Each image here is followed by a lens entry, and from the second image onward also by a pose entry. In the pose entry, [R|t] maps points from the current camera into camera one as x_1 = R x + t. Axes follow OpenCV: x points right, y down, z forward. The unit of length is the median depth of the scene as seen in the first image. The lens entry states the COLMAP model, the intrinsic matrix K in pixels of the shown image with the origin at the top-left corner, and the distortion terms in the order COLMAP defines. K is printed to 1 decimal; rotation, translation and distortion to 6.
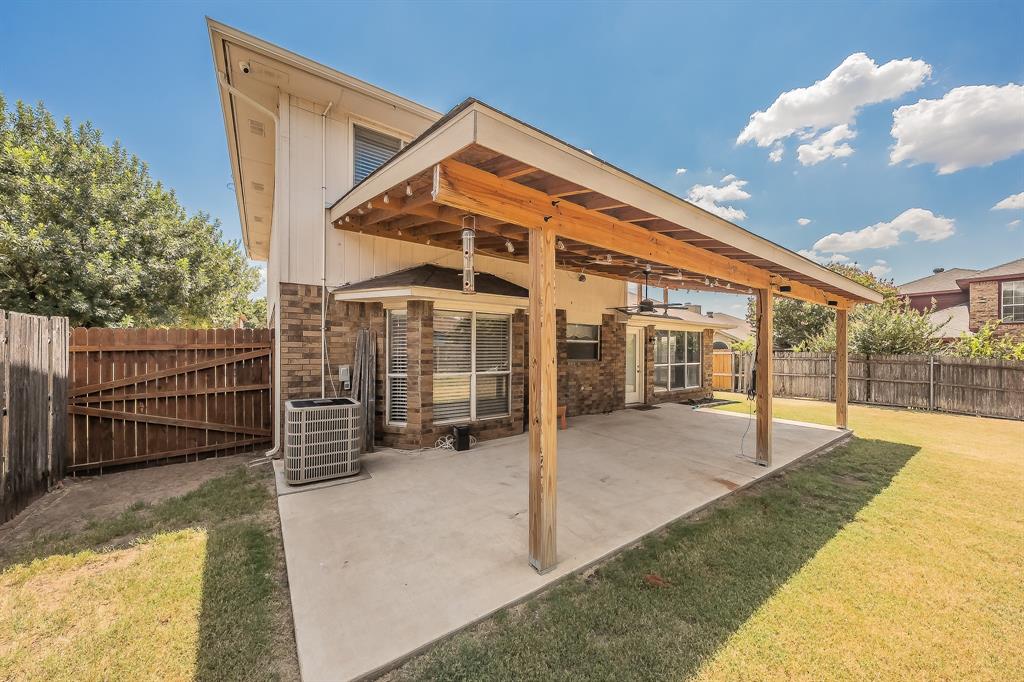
lens RADIAL K [[351.3, 0, 529.0], [0, 351.3, 352.2], [0, 0, 1]] dist [-0.000311, -0.000027]
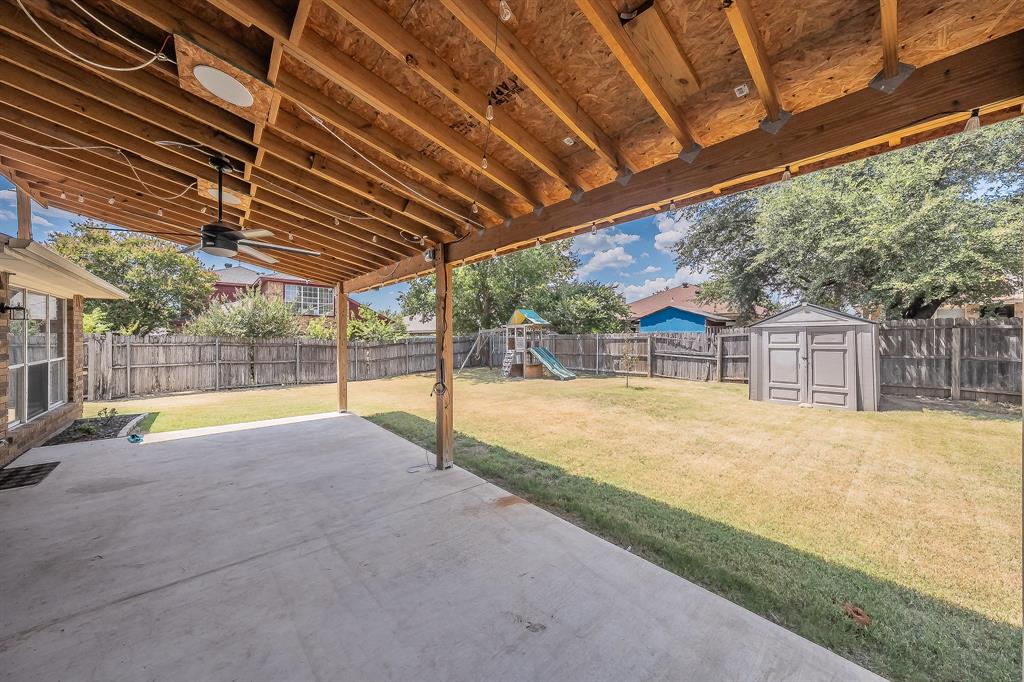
lens RADIAL K [[346.4, 0, 496.3], [0, 346.4, 337.4], [0, 0, 1]] dist [-0.000622, 0.000004]
pose [[-0.061288, -0.007390, 0.998093, -0.102169], [0.001445, 0.999971, 0.007493, -0.003229], [-0.998119, 0.001902, -0.061275, 0.493549]]
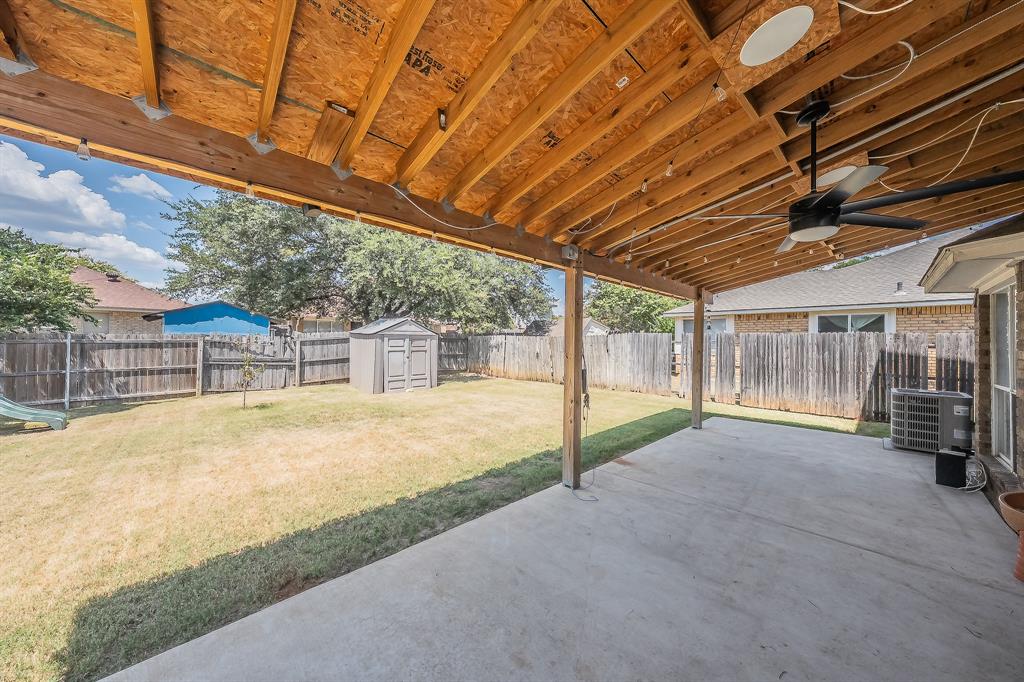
lens RADIAL K [[358.6, 0, 512.0], [0, 358.6, 341.0], [0, 0, 1]] dist [-0.000108, 0.000114]
pose [[-0.991385, -0.017694, -0.129779, 0.490215], [-0.017576, 0.999843, -0.002055, -0.004948], [0.129795, 0.000243, -0.991541, 0.962893]]
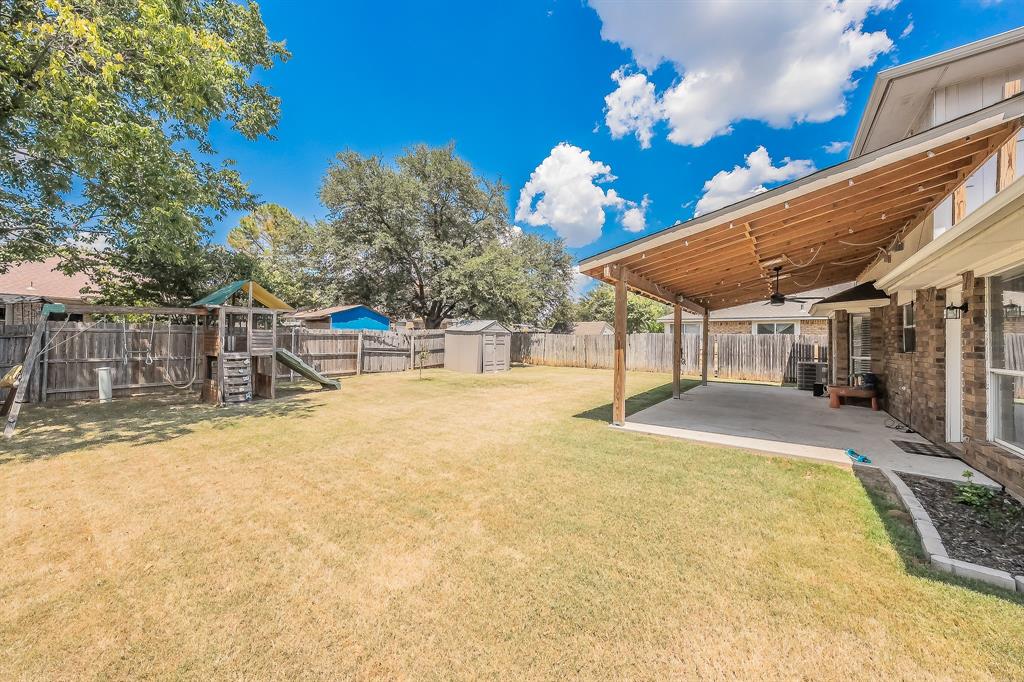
lens RADIAL K [[364.5, 0, 512.0], [0, 364.5, 341.0], [0, 0, 1]] dist [-0.001041, -0.000138]
pose [[-0.960717, -0.025827, -0.276327, 1.085444], [-0.026319, 0.999652, -0.001931, 0.020863], [0.276281, 0.005417, -0.961062, 1.390587]]
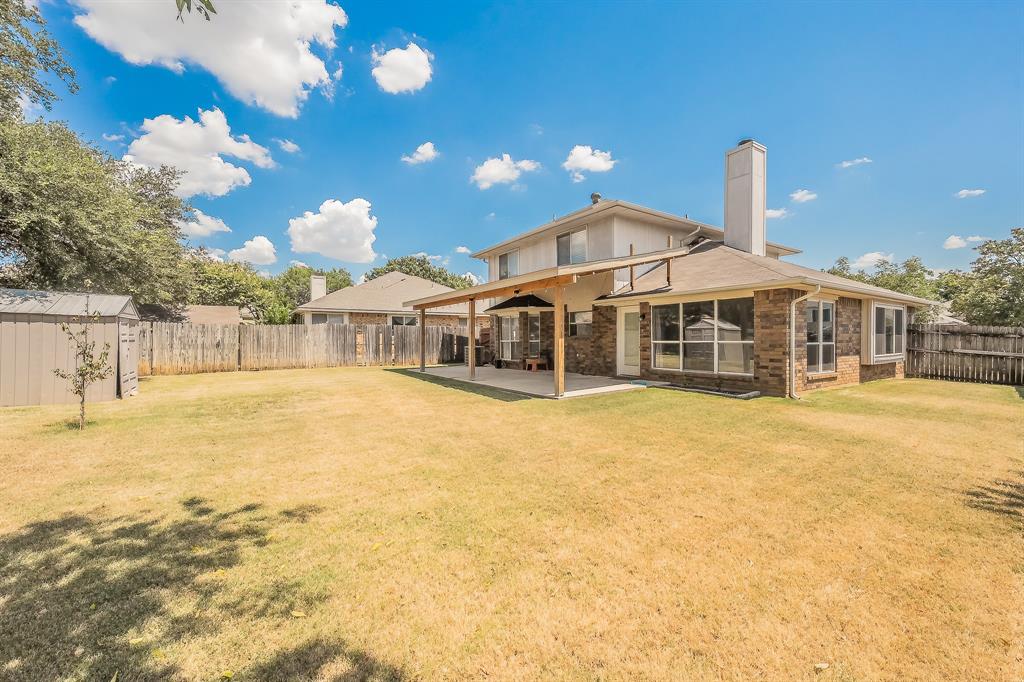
lens RADIAL K [[403.7, 0, 512.0], [0, 403.7, 341.0], [0, 0, 1]] dist [0.018916, 0.000072]
pose [[-0.040636, 0.002549, -0.999171, 1.687946], [0.002730, 0.999993, 0.002440, 0.034793], [0.999170, -0.002628, -0.040643, 0.721113]]
